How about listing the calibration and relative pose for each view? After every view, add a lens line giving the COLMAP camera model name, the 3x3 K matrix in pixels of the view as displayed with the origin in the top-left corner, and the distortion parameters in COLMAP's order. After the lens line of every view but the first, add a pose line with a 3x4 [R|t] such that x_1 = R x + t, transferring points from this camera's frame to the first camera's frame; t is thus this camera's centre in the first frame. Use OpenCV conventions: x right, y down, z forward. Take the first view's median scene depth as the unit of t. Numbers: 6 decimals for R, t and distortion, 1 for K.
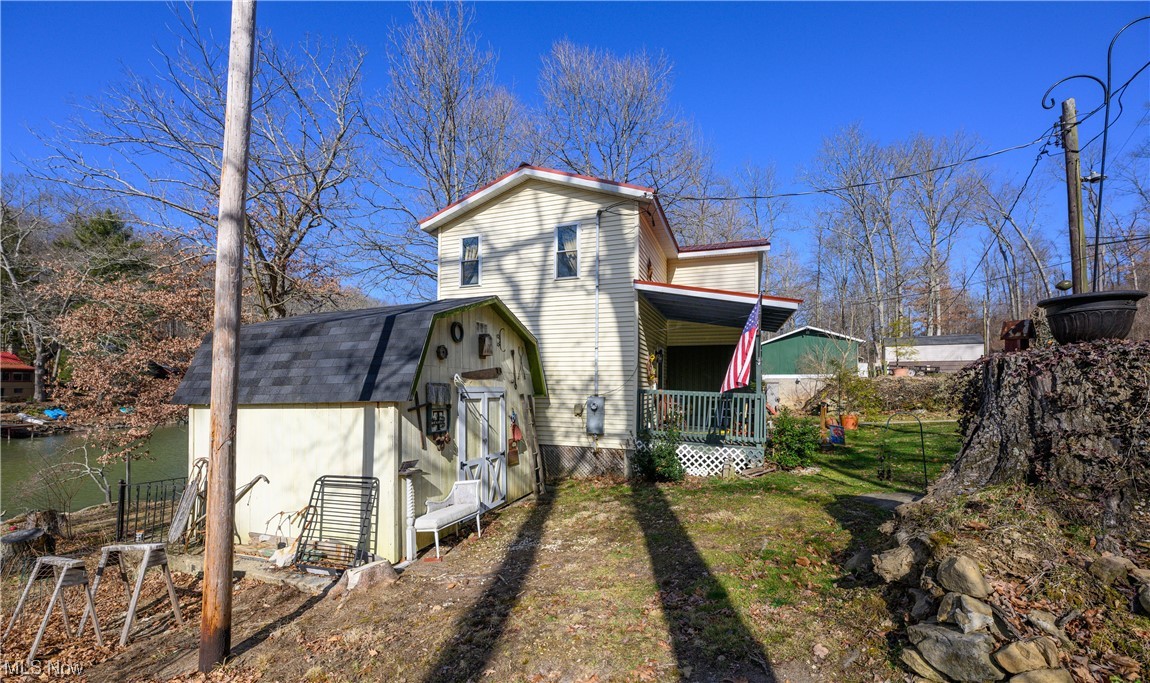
lens RADIAL K [[442.7, 0, 576.6], [0, 442.7, 380.9], [0, 0, 1]] dist [0.000615, 0.000005]
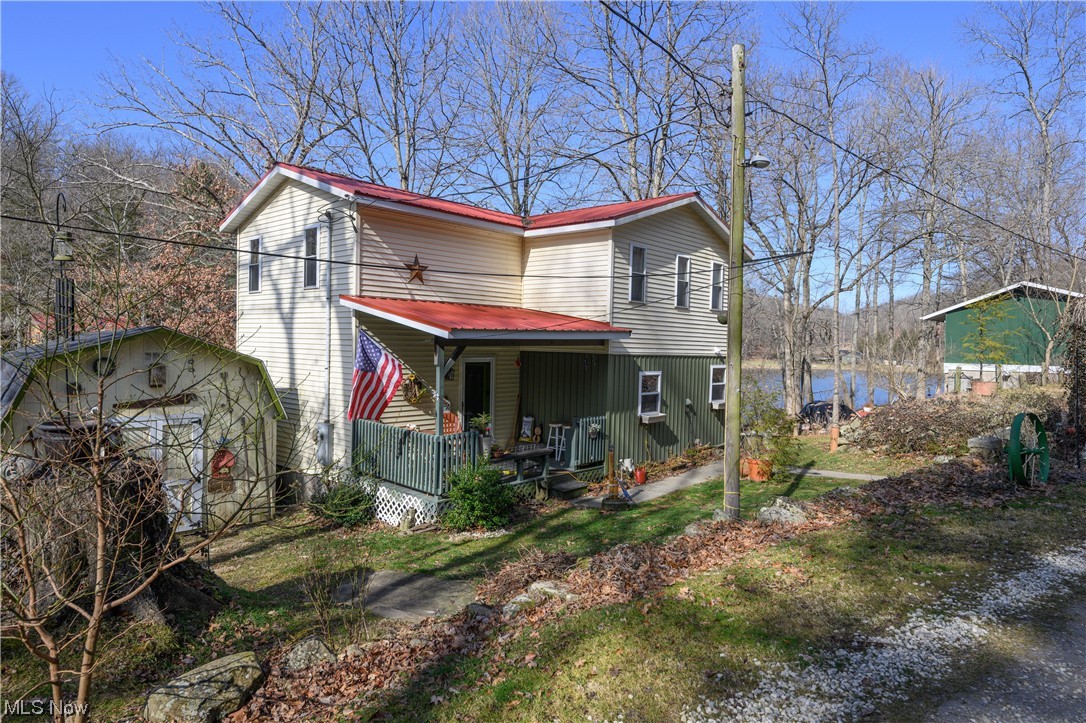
lens RADIAL K [[651.7, 0, 543.0], [0, 651.7, 361.5], [0, 0, 1]] dist [-0.002040, -0.000680]
pose [[0.928473, 0.023369, -0.370664, 0.930102], [-0.013475, 0.999481, 0.029259, -0.131319], [0.371155, -0.022171, 0.928306, -0.049521]]
